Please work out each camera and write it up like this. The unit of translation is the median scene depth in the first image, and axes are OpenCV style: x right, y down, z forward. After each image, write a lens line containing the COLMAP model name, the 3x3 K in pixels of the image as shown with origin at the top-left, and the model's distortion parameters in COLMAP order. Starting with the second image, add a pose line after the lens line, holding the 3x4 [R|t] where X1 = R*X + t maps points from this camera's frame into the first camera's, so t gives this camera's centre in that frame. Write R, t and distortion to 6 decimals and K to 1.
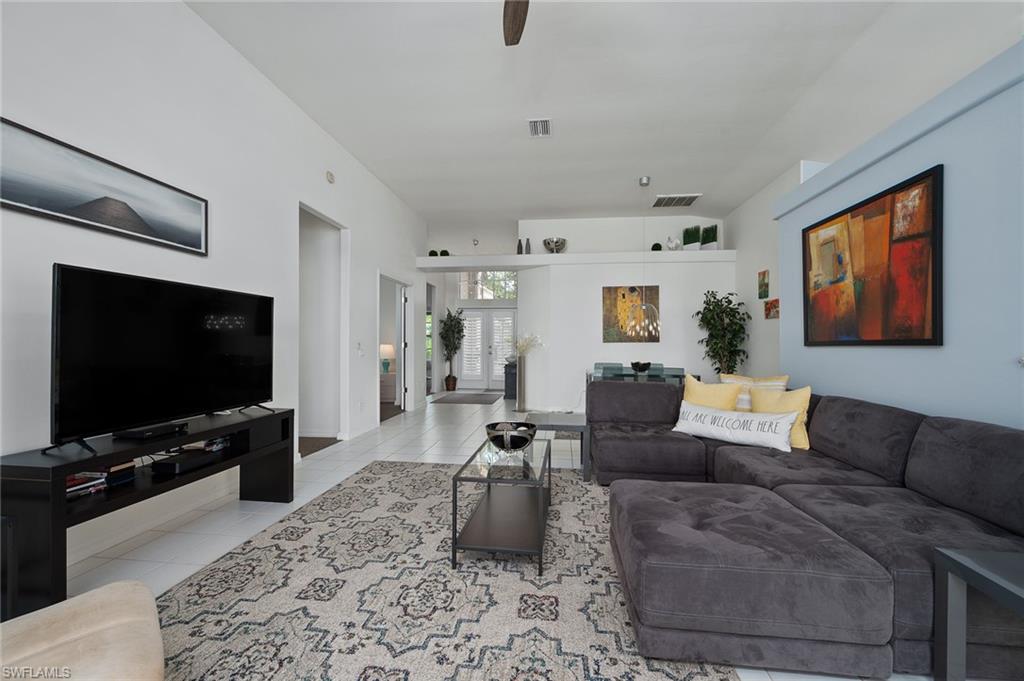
lens RADIAL K [[405.9, 0, 509.5], [0, 405.9, 343.9], [0, 0, 1]] dist [0.001196, 0.000031]
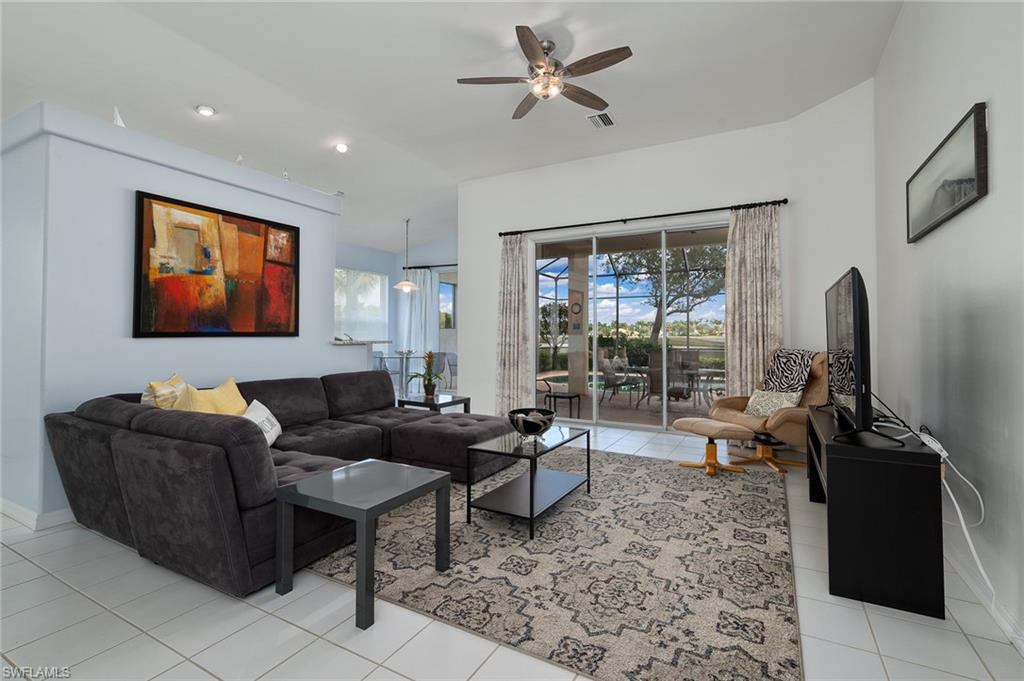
lens RADIAL K [[471.5, 0, 510.4], [0, 471.5, 333.5], [0, 0, 1]] dist [-0.001010, -0.000007]
pose [[-0.927823, -0.004206, 0.372997, -0.376559], [-0.006097, 0.999974, -0.003891, -0.004662], [-0.372971, -0.005885, -0.927824, 2.000393]]
